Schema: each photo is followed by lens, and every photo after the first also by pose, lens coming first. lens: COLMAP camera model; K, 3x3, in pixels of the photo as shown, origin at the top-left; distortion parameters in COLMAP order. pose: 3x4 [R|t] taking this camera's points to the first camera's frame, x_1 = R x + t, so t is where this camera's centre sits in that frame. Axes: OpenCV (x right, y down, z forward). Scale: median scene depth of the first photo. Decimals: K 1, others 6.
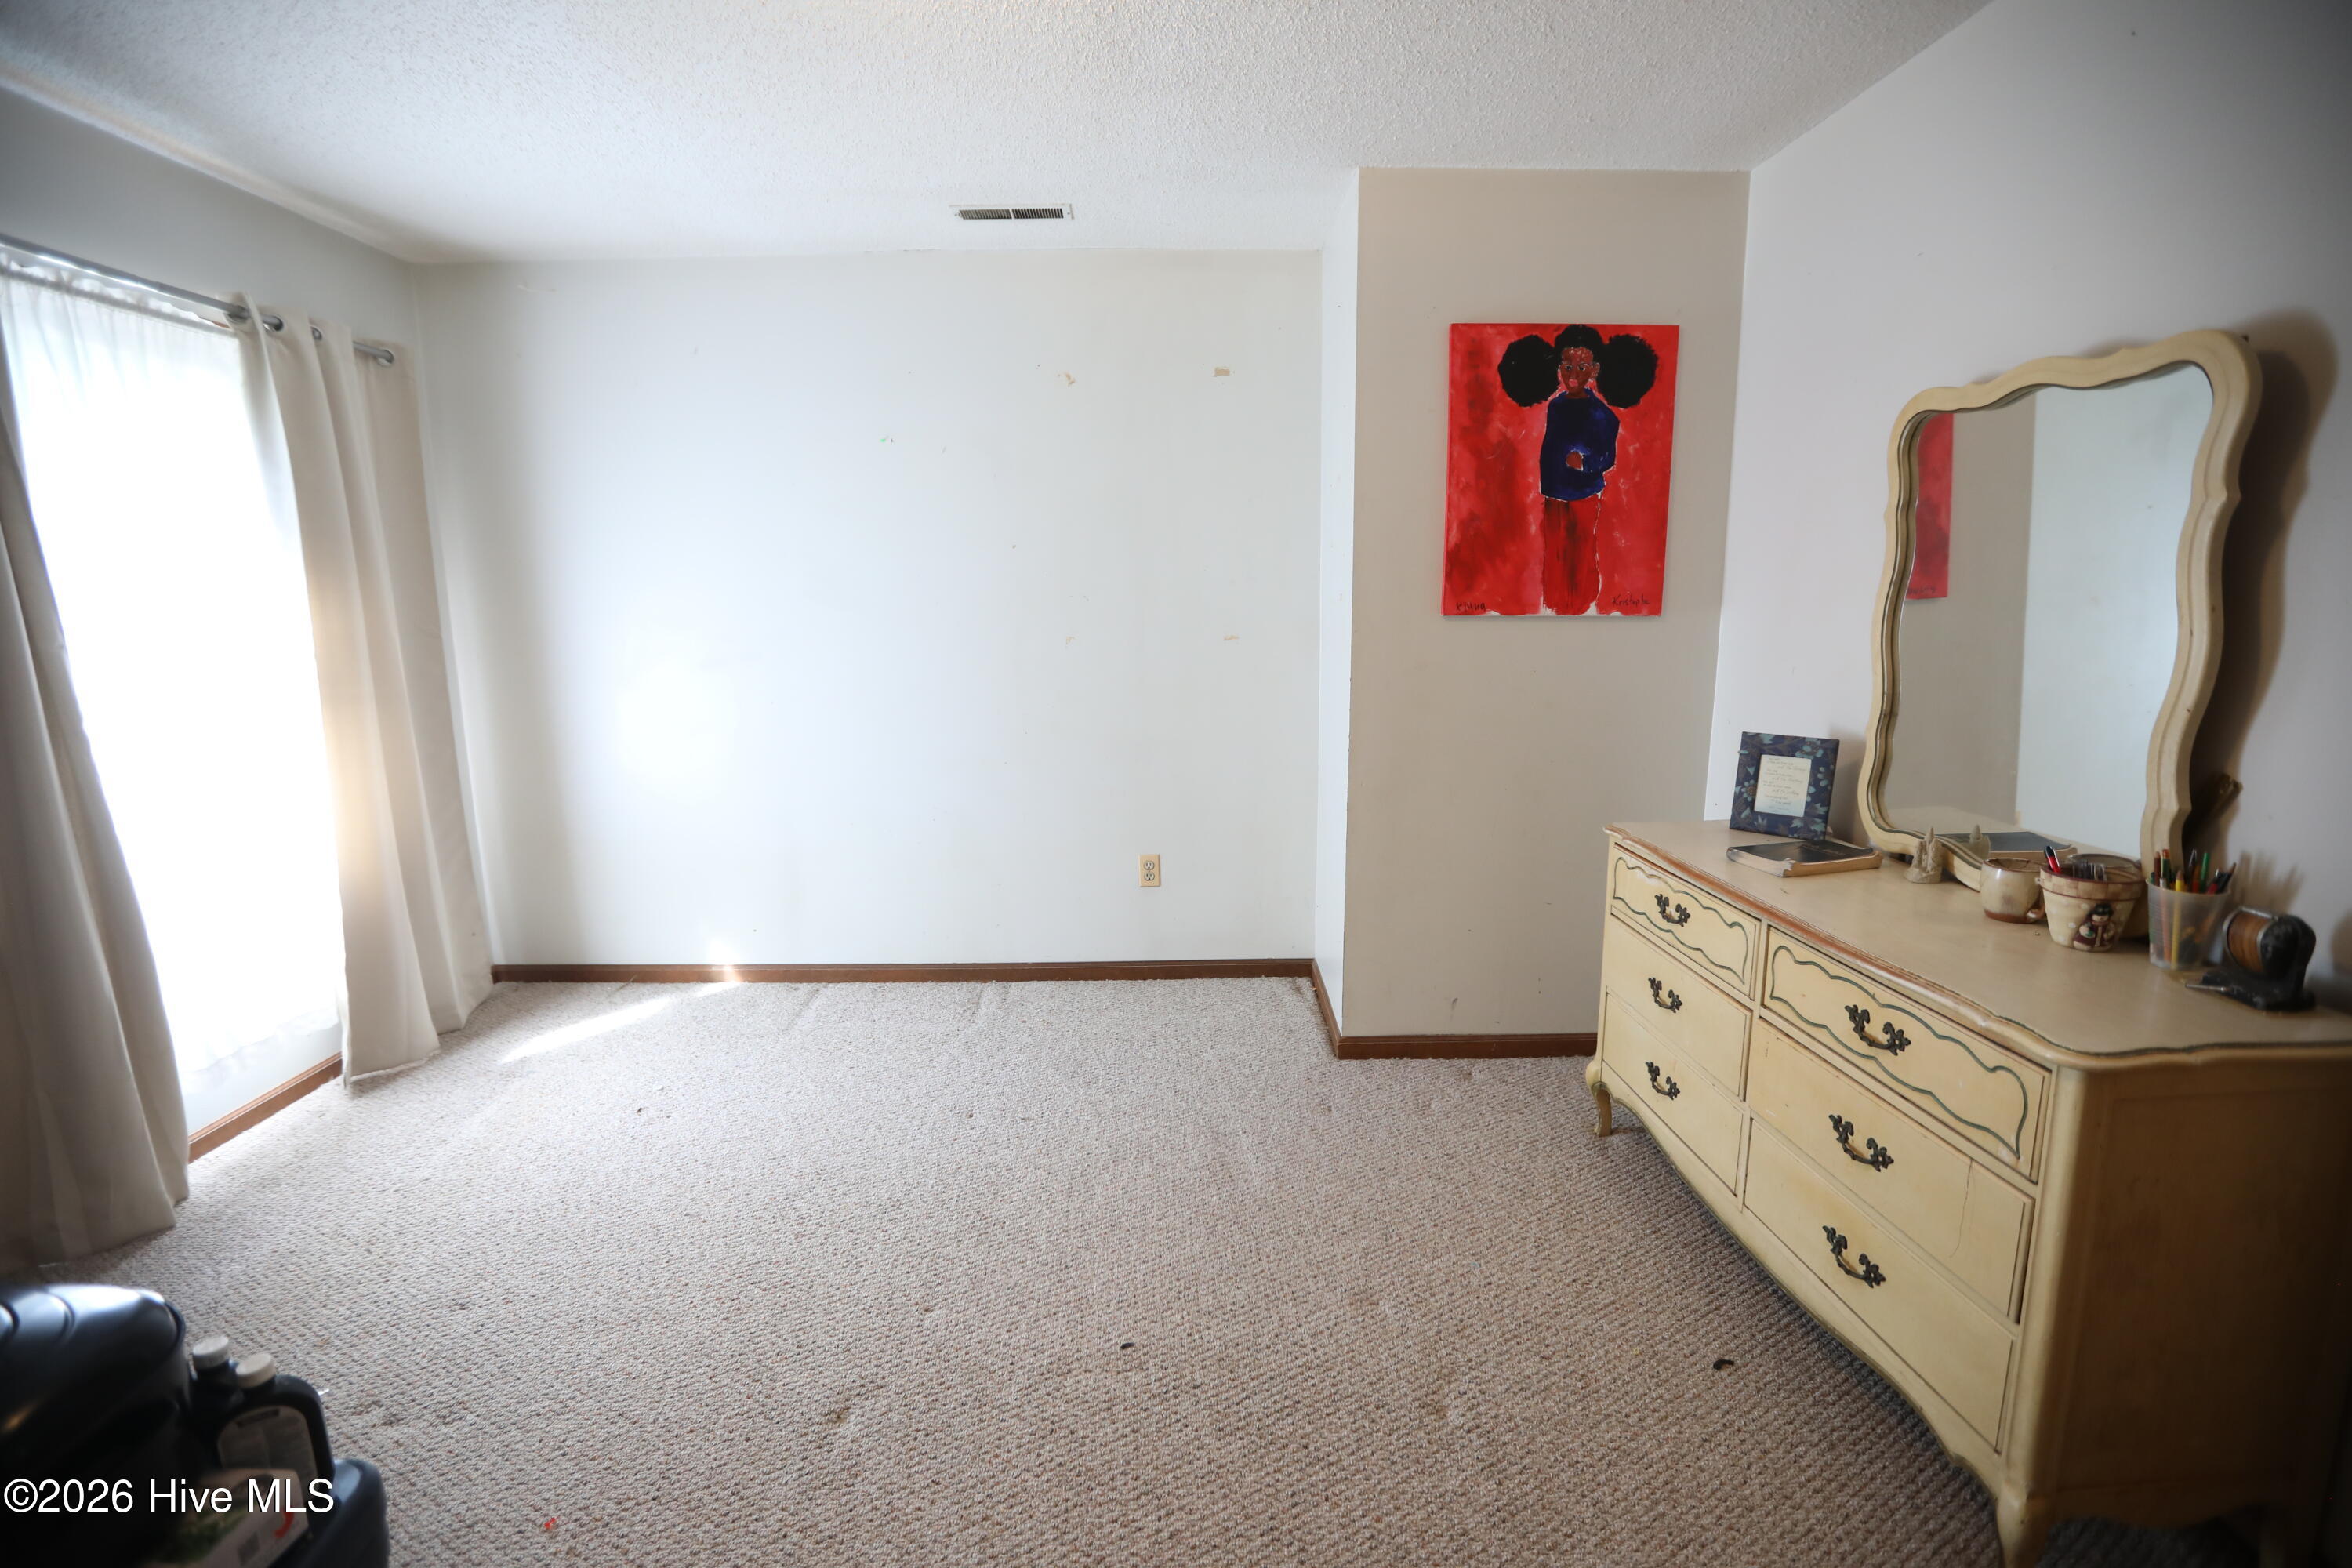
lens RADIAL K [[1061.5, 0, 1175.5], [0, 1061.5, 785.5], [0, 0, 1]] dist [-0.038624, 0.007968]
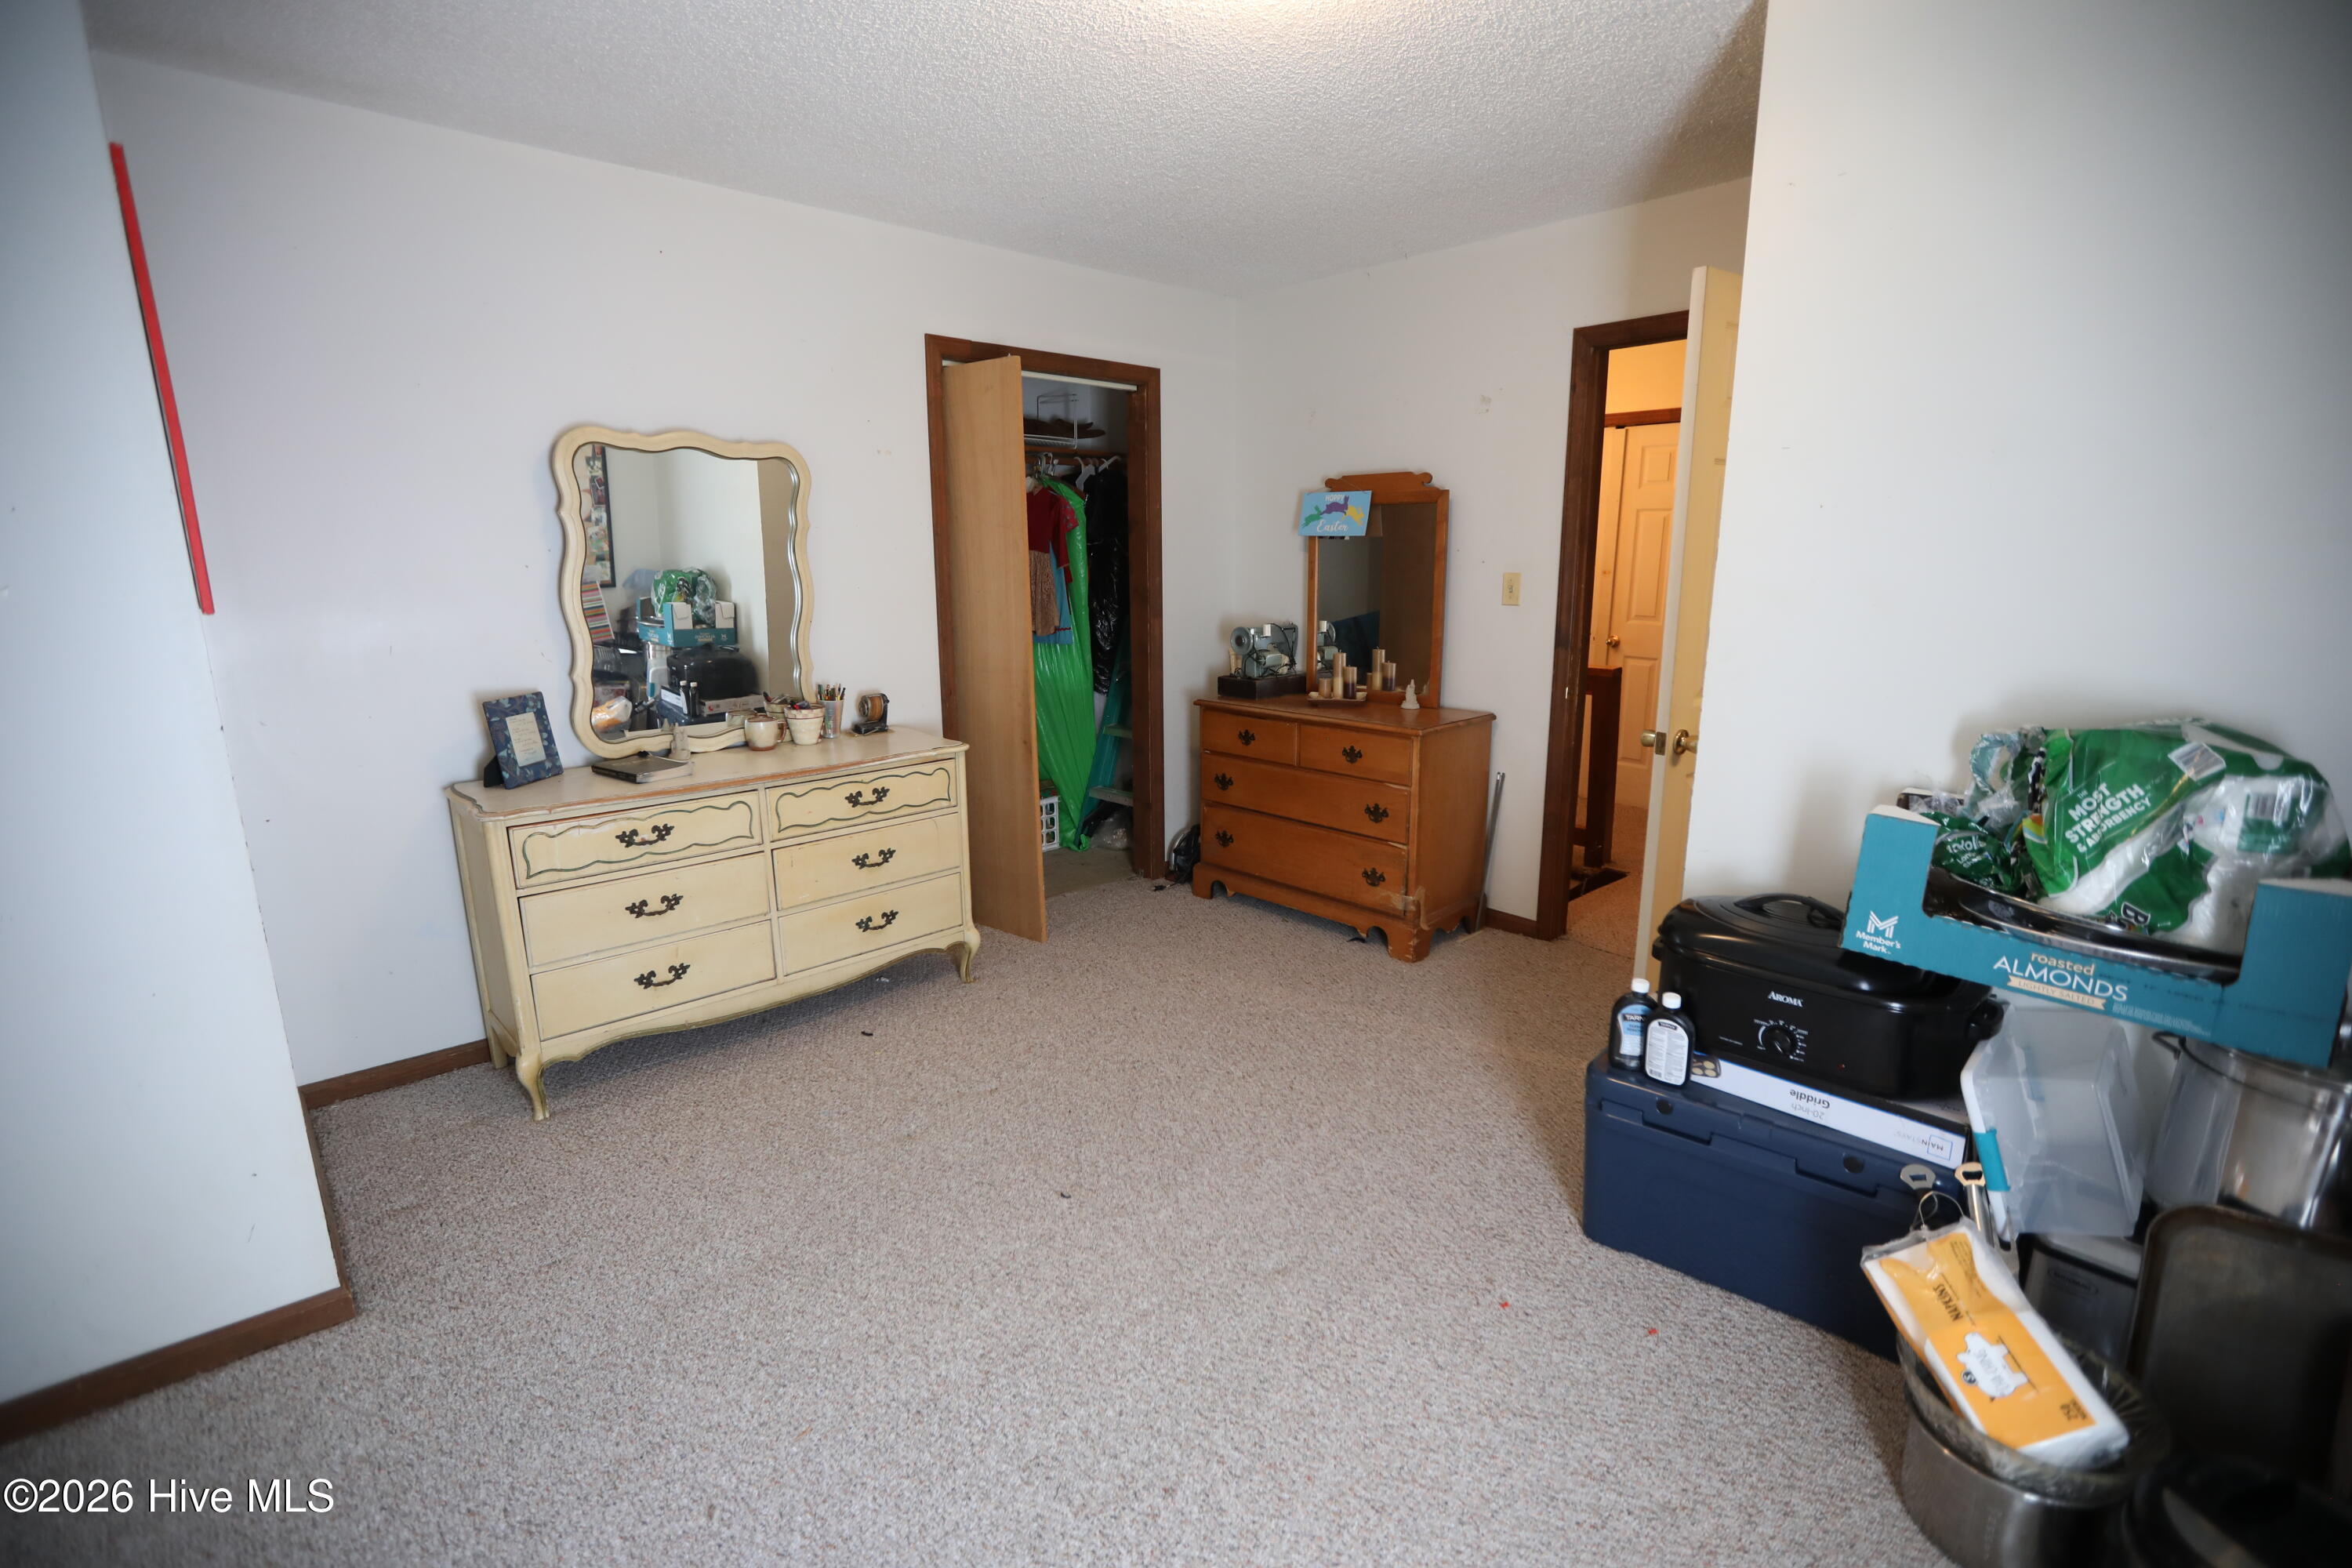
lens RADIAL K [[1061.5, 0, 1176.8], [0, 1061.5, 785.9], [0, 0, 1]] dist [-0.038624, 0.007968]
pose [[-0.667815, -0.154408, 0.728135, -1.082940], [0.137580, 0.935784, 0.324624, -0.326302], [-0.731502, 0.316966, -0.603687, 1.702434]]
